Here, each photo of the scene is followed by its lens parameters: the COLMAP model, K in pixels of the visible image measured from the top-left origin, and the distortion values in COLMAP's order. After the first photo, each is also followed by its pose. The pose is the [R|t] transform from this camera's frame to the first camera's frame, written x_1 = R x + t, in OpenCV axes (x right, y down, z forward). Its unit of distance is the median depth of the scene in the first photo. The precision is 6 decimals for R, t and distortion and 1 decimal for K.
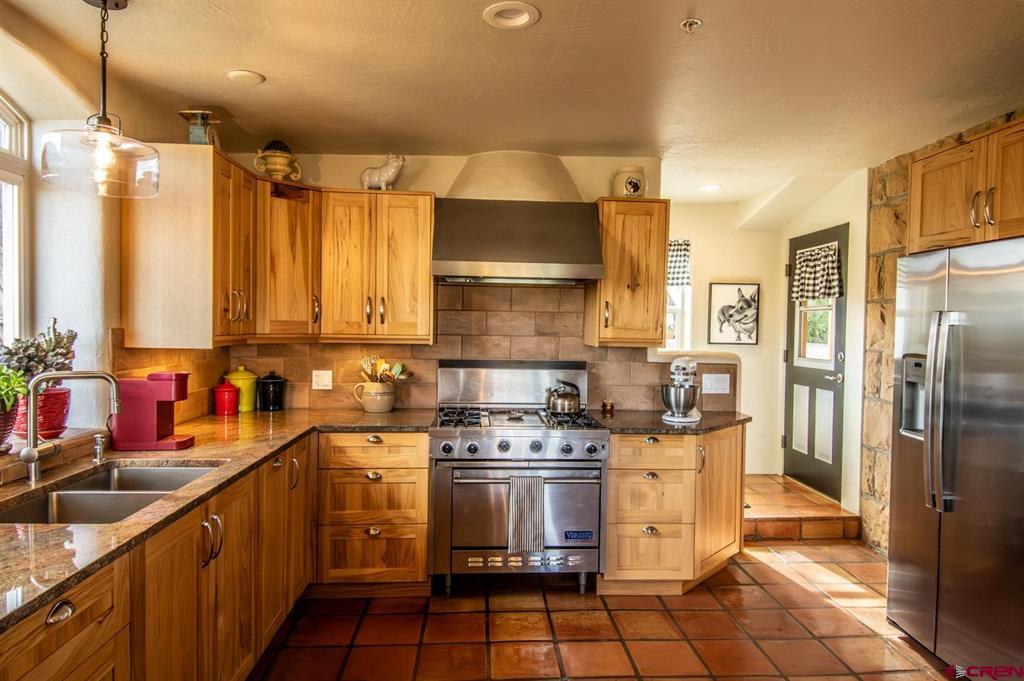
lens RADIAL K [[634.5, 0, 519.6], [0, 634.5, 340.7], [0, 0, 1]] dist [0.026510, -0.005467]
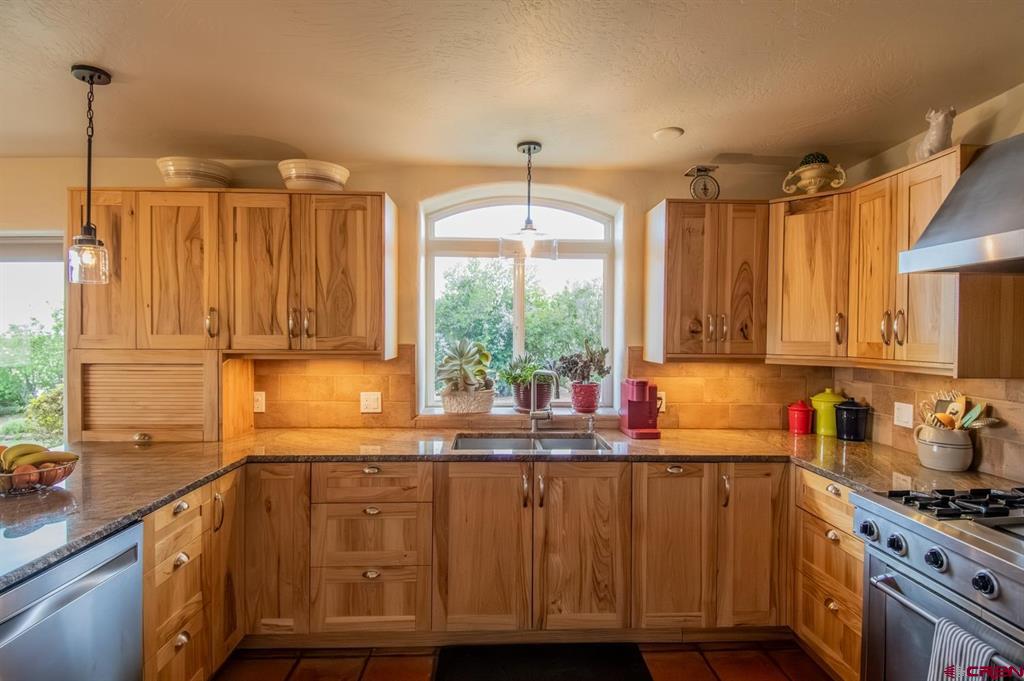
lens RADIAL K [[529.6, 0, 512.1], [0, 529.6, 340.8], [0, 0, 1]] dist [0.005276, -0.014222]
pose [[-0.028929, -0.003040, -0.999577, 0.421618], [-0.035426, 0.999370, -0.002014, -0.014997], [0.998954, 0.035352, -0.029019, 0.576428]]
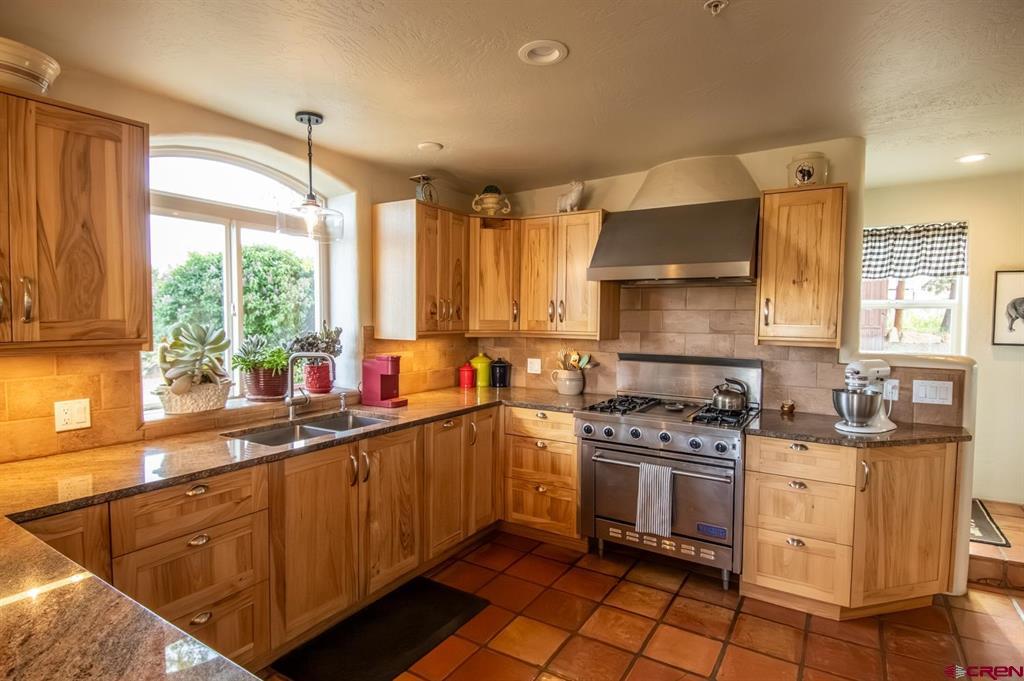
lens RADIAL K [[529.6, 0, 513.6], [0, 529.6, 340.6], [0, 0, 1]] dist [0.005276, -0.014222]
pose [[0.810222, 0.018660, -0.585826, 0.311321], [-0.011127, 0.999803, 0.016456, -0.007175], [0.586017, -0.006814, 0.810270, 0.124850]]
